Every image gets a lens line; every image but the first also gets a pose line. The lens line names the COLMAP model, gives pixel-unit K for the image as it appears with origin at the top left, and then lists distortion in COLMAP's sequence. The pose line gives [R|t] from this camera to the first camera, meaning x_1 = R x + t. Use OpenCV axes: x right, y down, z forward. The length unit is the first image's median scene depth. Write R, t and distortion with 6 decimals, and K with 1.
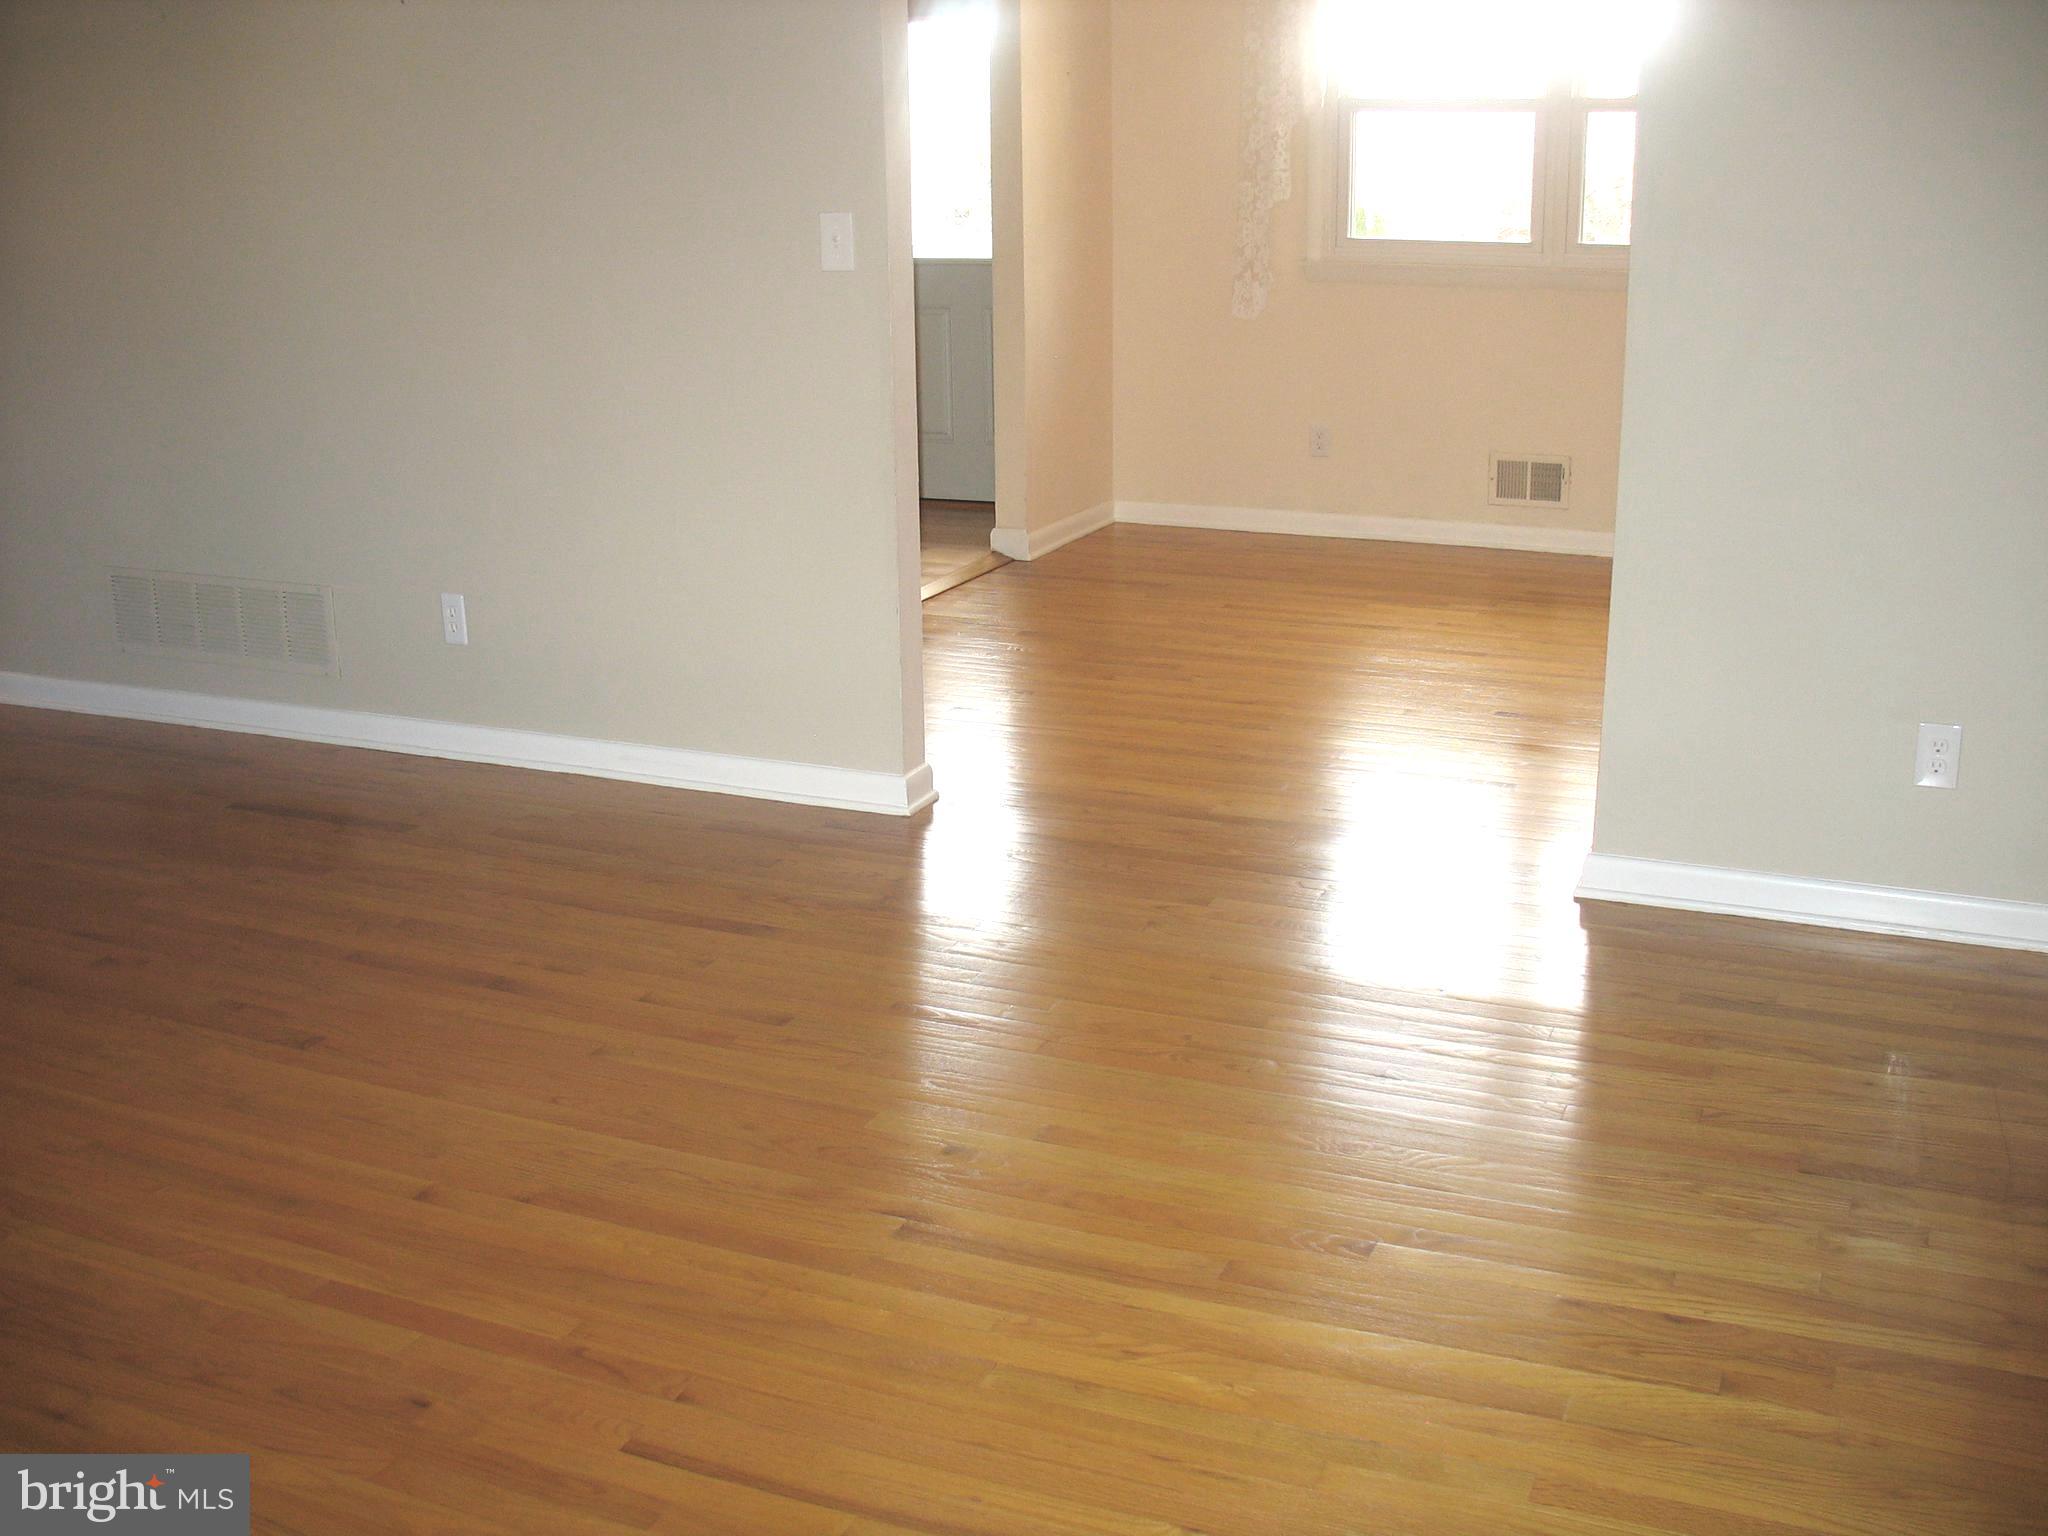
lens RADIAL K [[2109.9, 0, 1029.5], [0, 2109.9, 761.0], [0, 0, 1]] dist [-0.129322, 0.000000]
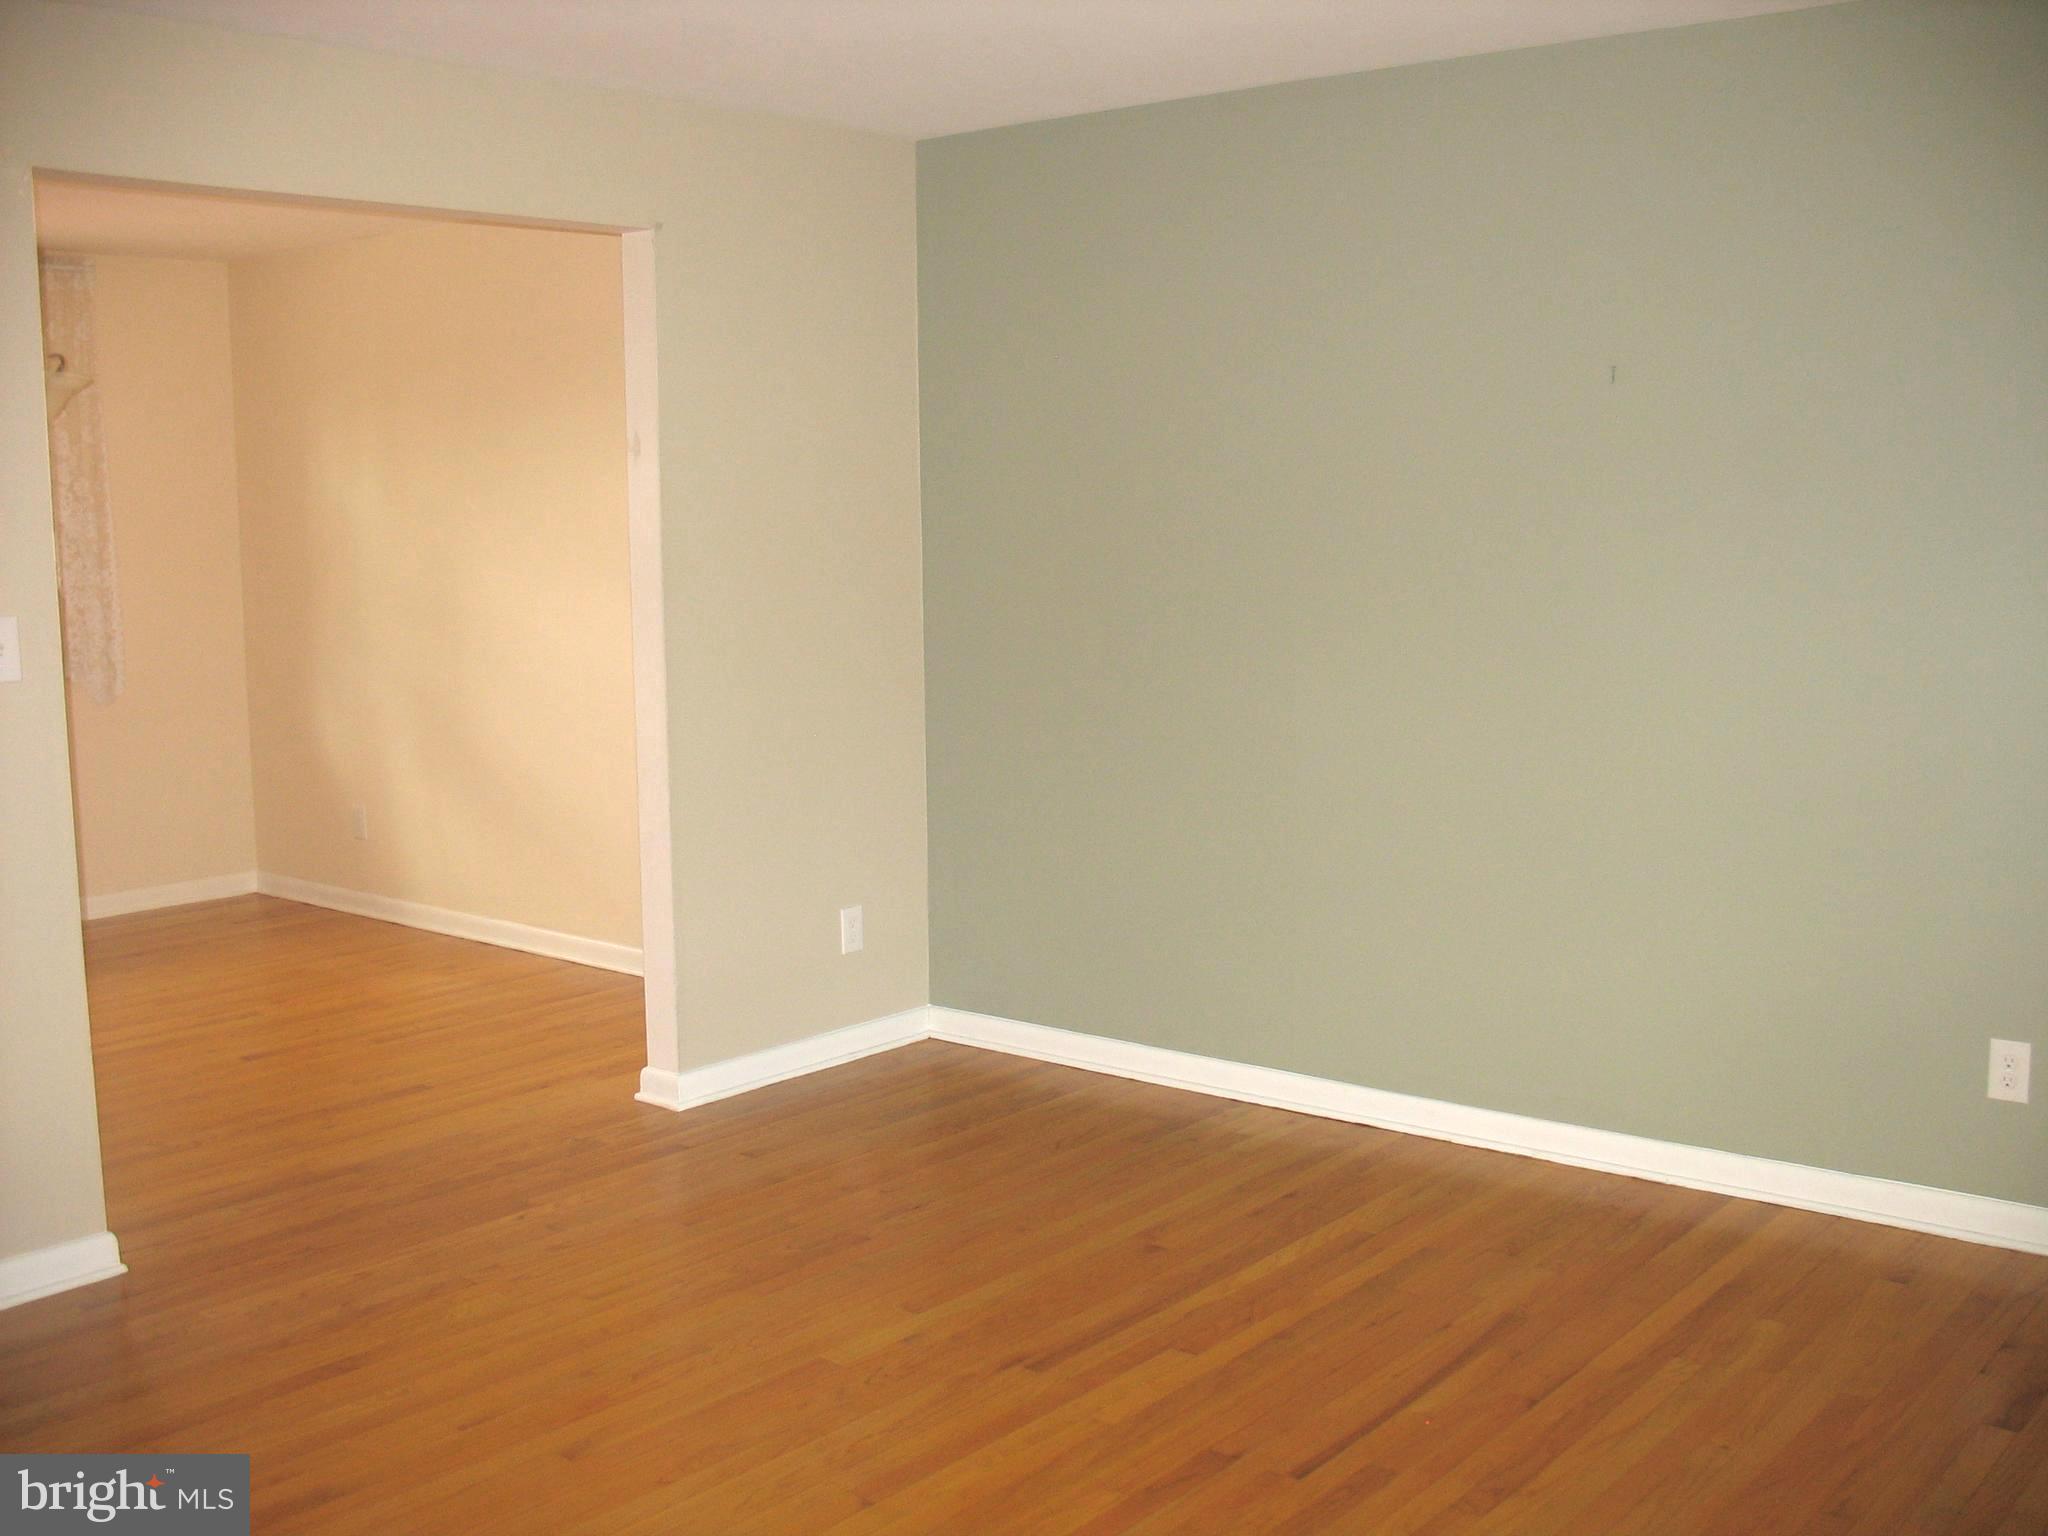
lens RADIAL K [[2109.9, 0, 1027.6], [0, 2109.9, 771.6], [0, 0, 1]] dist [-0.129322, 0.000000]
pose [[0.283436, -0.110365, 0.952619, -1.292499], [0.277612, 0.960266, 0.028652, -0.163994], [-0.917930, 0.256337, 0.302813, 0.573656]]
